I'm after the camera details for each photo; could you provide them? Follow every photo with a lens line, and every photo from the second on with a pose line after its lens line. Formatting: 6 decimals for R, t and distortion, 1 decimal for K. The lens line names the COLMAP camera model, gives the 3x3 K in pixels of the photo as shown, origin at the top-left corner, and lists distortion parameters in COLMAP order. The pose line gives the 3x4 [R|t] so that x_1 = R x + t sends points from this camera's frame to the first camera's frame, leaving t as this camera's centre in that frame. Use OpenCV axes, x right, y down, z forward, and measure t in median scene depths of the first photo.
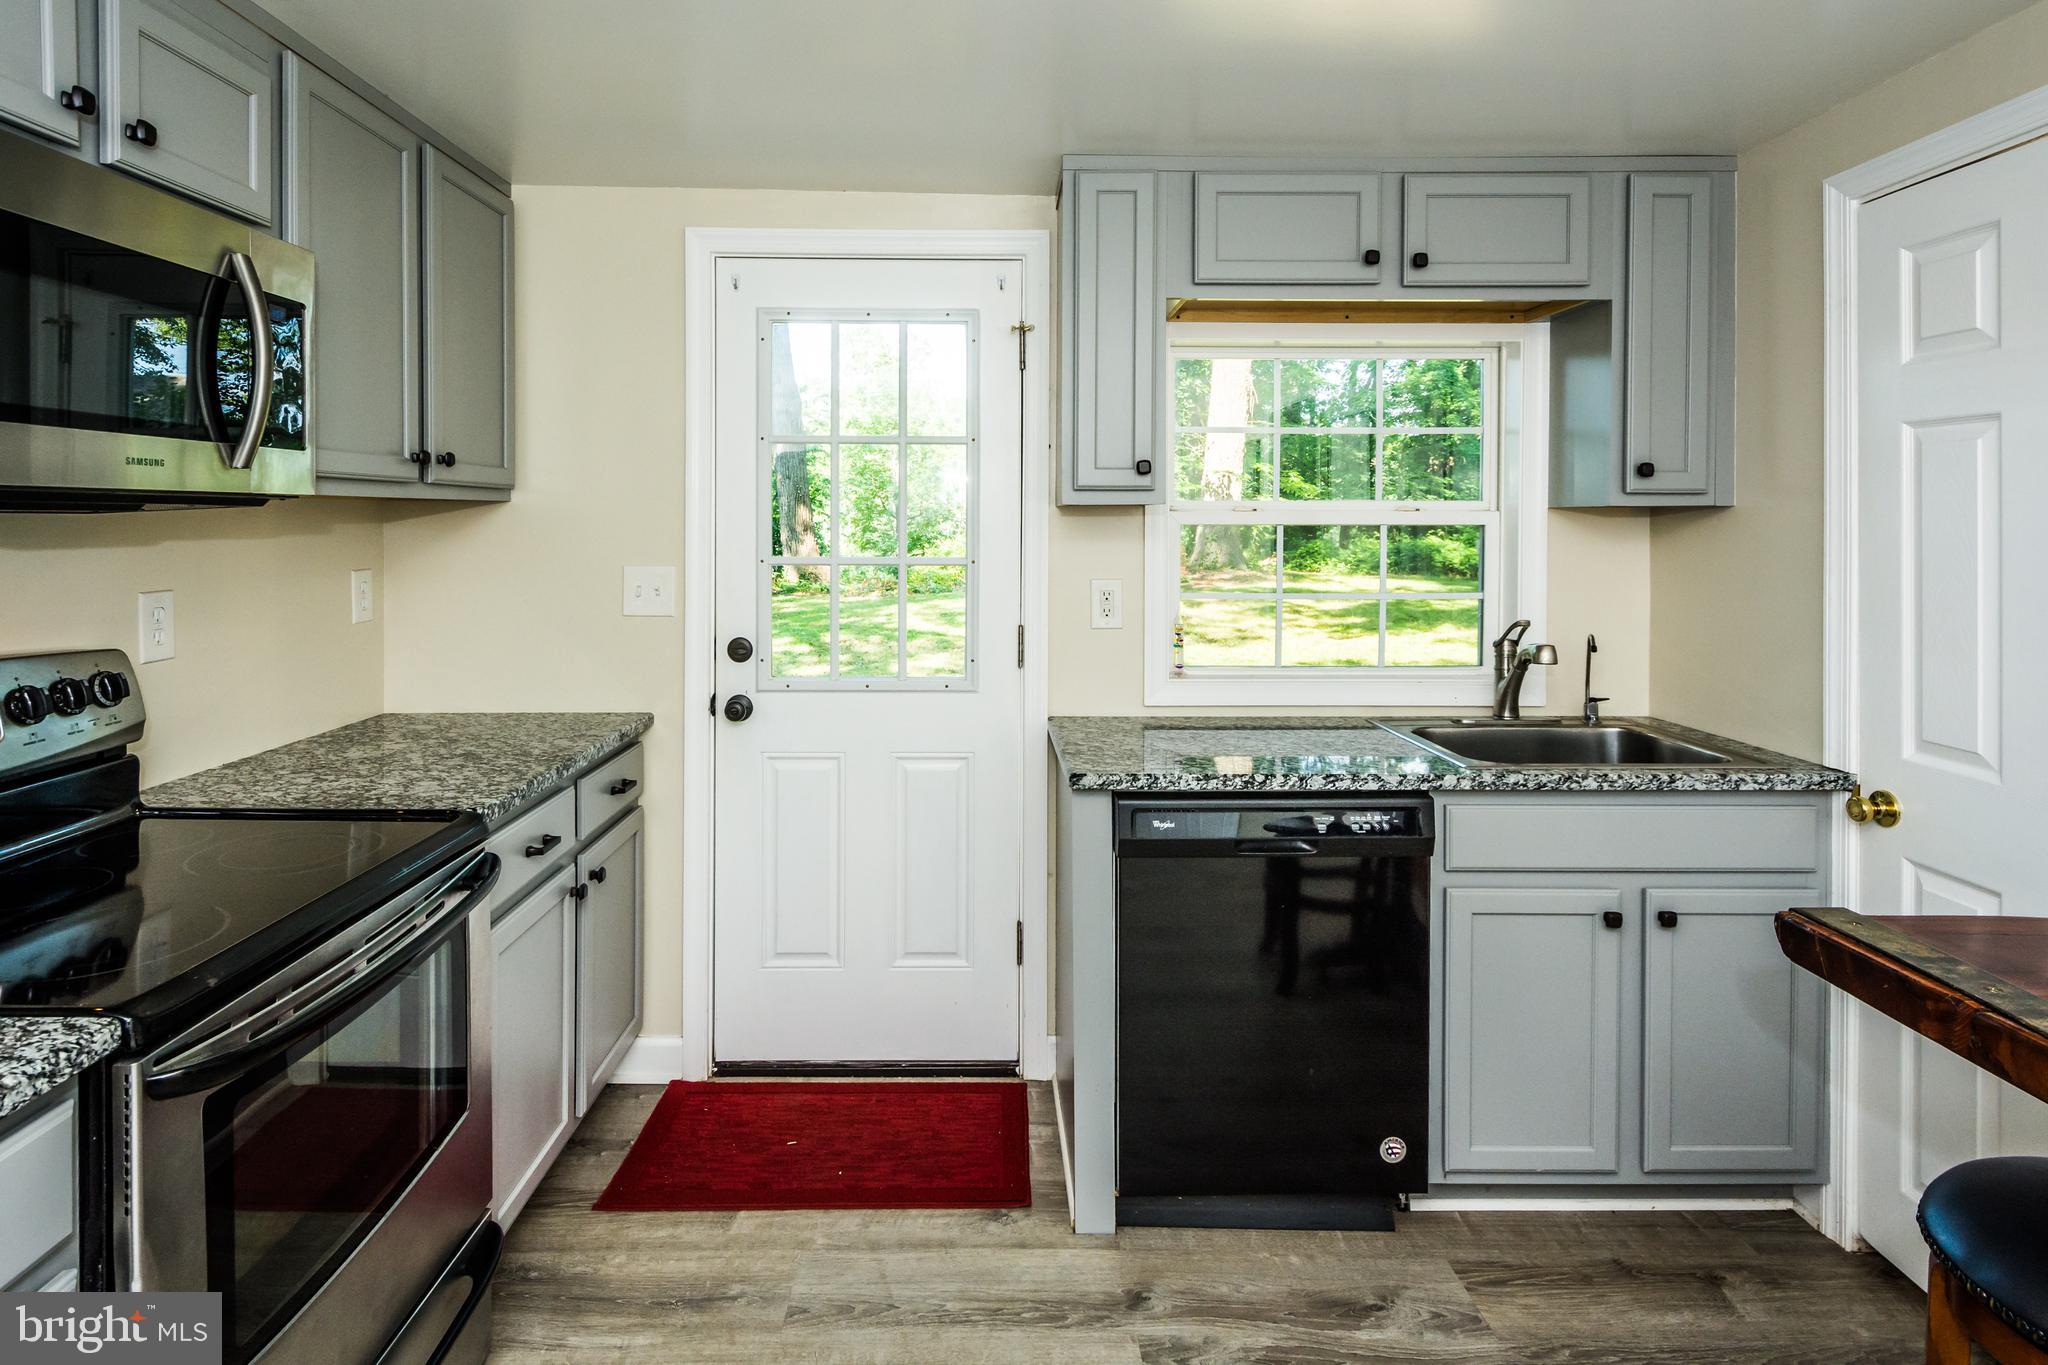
lens RADIAL K [[1139.4, 0, 1000.7], [0, 1139.4, 525.6], [0, 0, 1]] dist [0.008196, 0.000240]
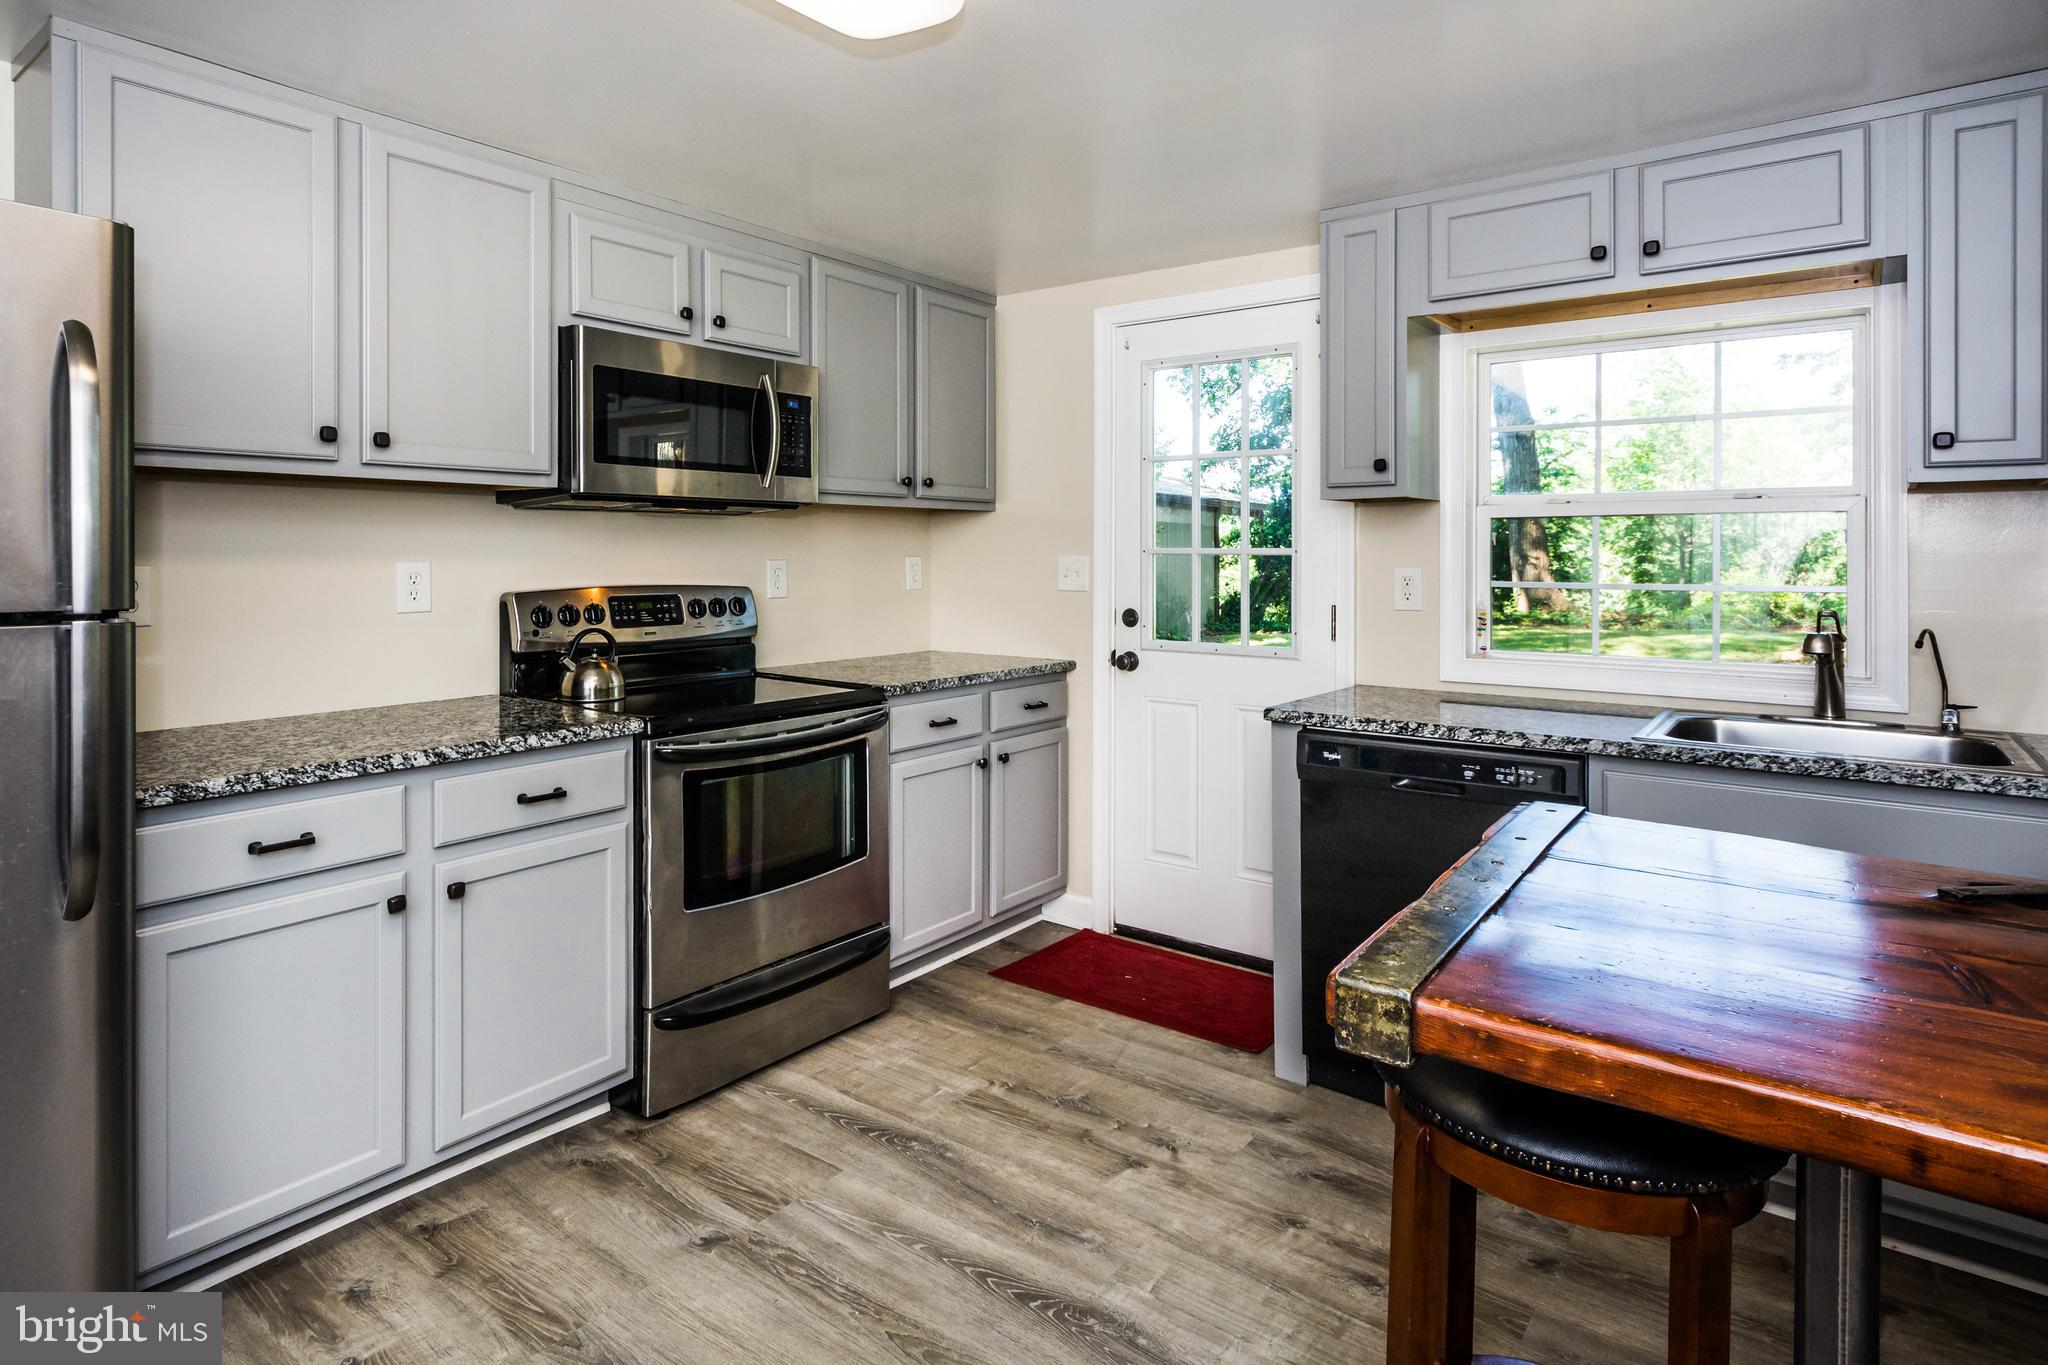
lens RADIAL K [[1131.0, 0, 994.0], [0, 1131.0, 546.1], [0, 0, 1]] dist [0.001445, -0.000746]
pose [[0.777108, -0.005002, -0.629348, 0.545096], [-0.002769, 0.999932, -0.011367, 0.045895], [0.629362, 0.010577, 0.777041, -0.148749]]
